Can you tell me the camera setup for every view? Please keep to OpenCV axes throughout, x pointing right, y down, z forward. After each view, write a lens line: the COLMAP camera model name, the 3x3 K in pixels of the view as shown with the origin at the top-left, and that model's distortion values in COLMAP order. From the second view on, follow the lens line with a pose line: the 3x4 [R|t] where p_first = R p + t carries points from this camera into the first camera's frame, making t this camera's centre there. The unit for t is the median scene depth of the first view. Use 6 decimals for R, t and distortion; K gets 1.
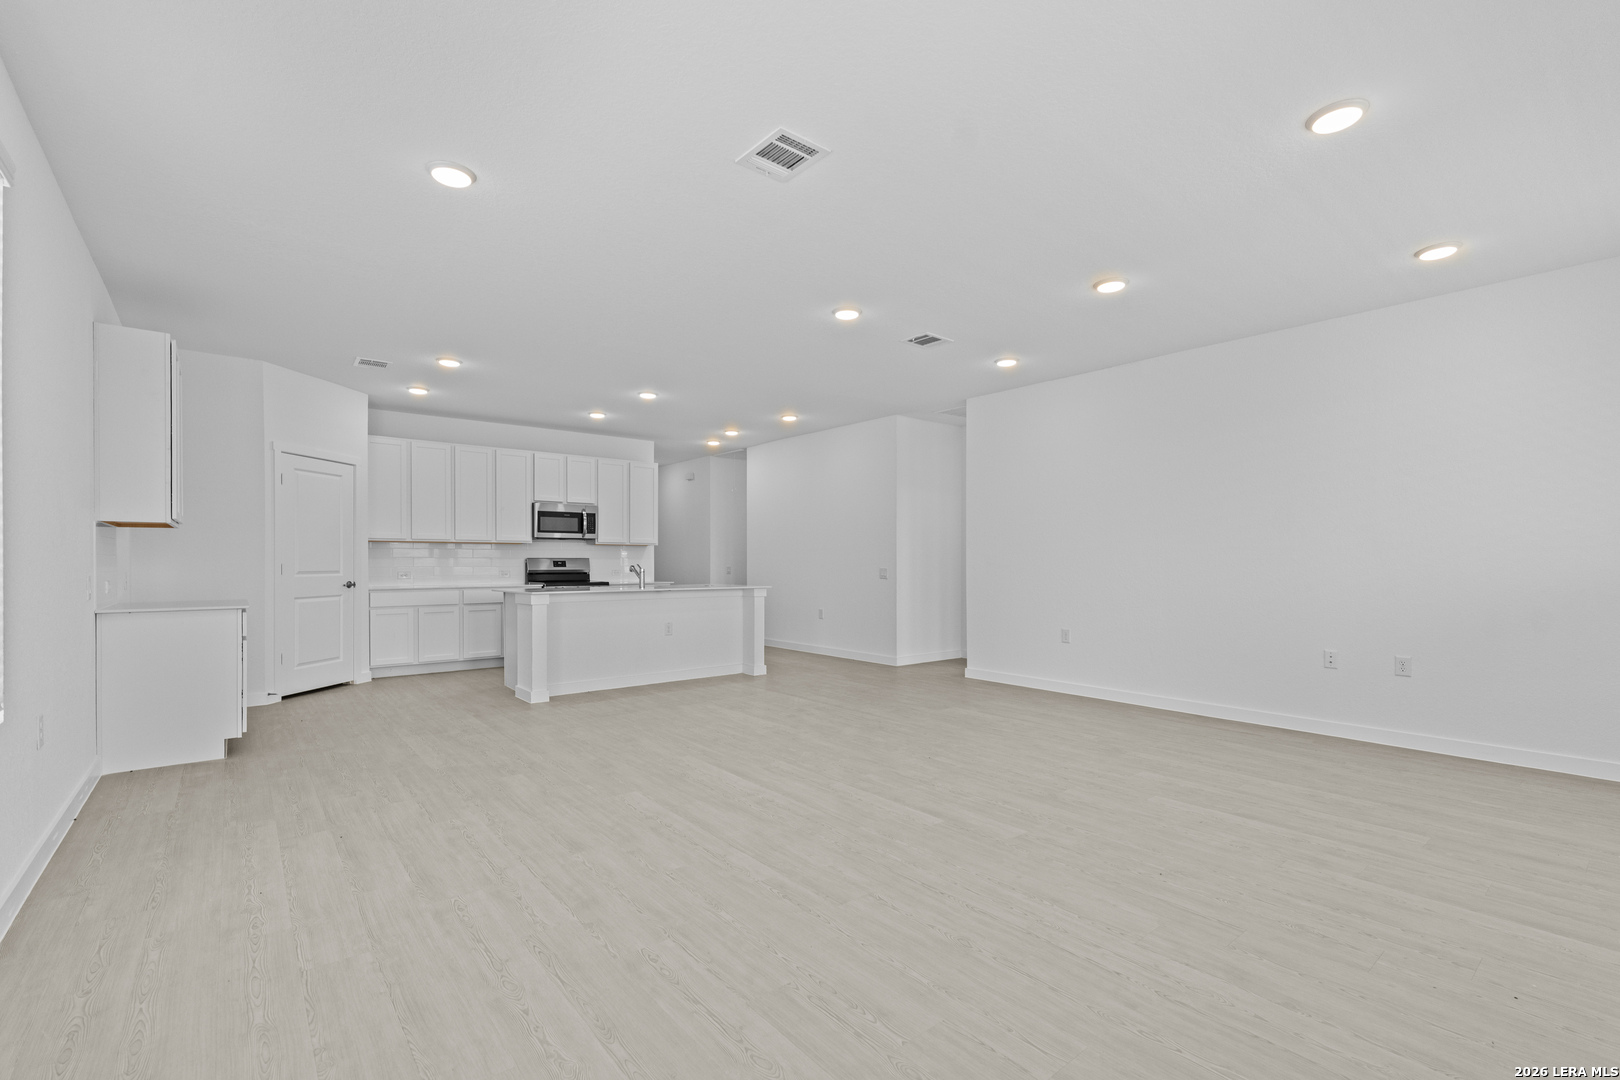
lens RADIAL K [[703.5, 0, 808.6], [0, 703.5, 552.0], [0, 0, 1]] dist [0.018940, -0.000254]
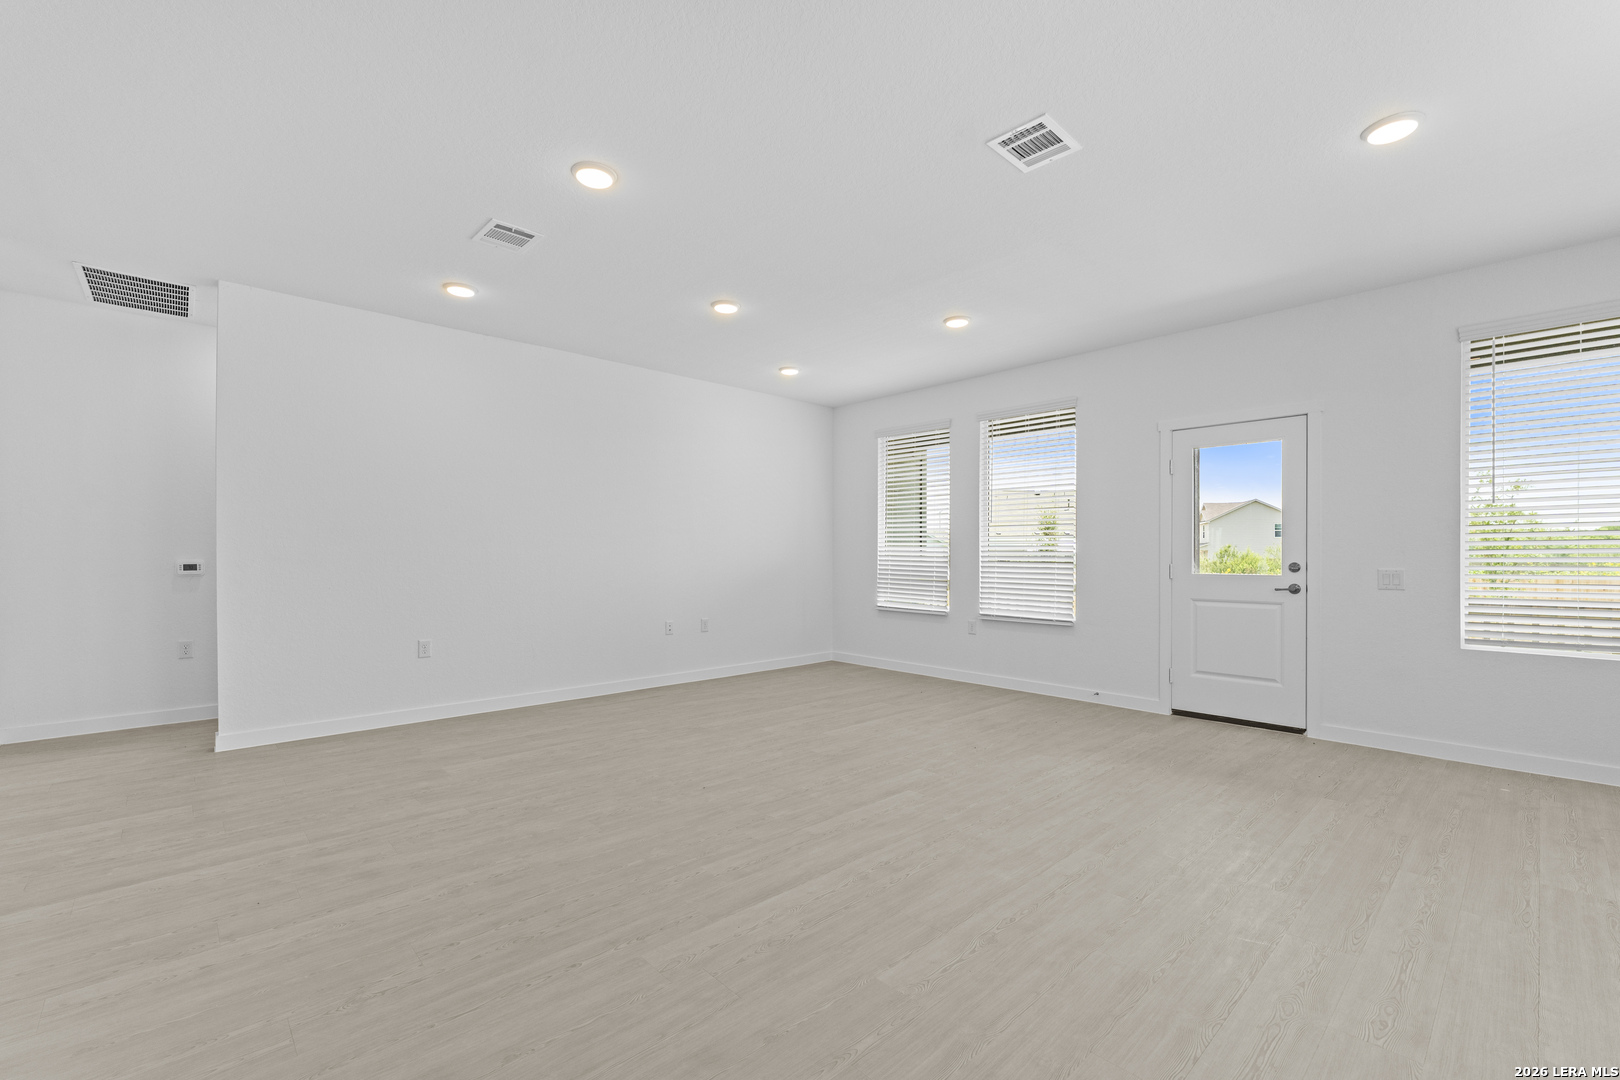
lens RADIAL K [[703.5, 0, 807.1], [0, 703.5, 553.0], [0, 0, 1]] dist [0.018940, -0.000254]
pose [[-0.087233, 0.004251, 0.996179, -0.771418], [-0.020101, 0.999780, -0.006026, 0.016433], [-0.995985, -0.020550, -0.087128, 1.088326]]
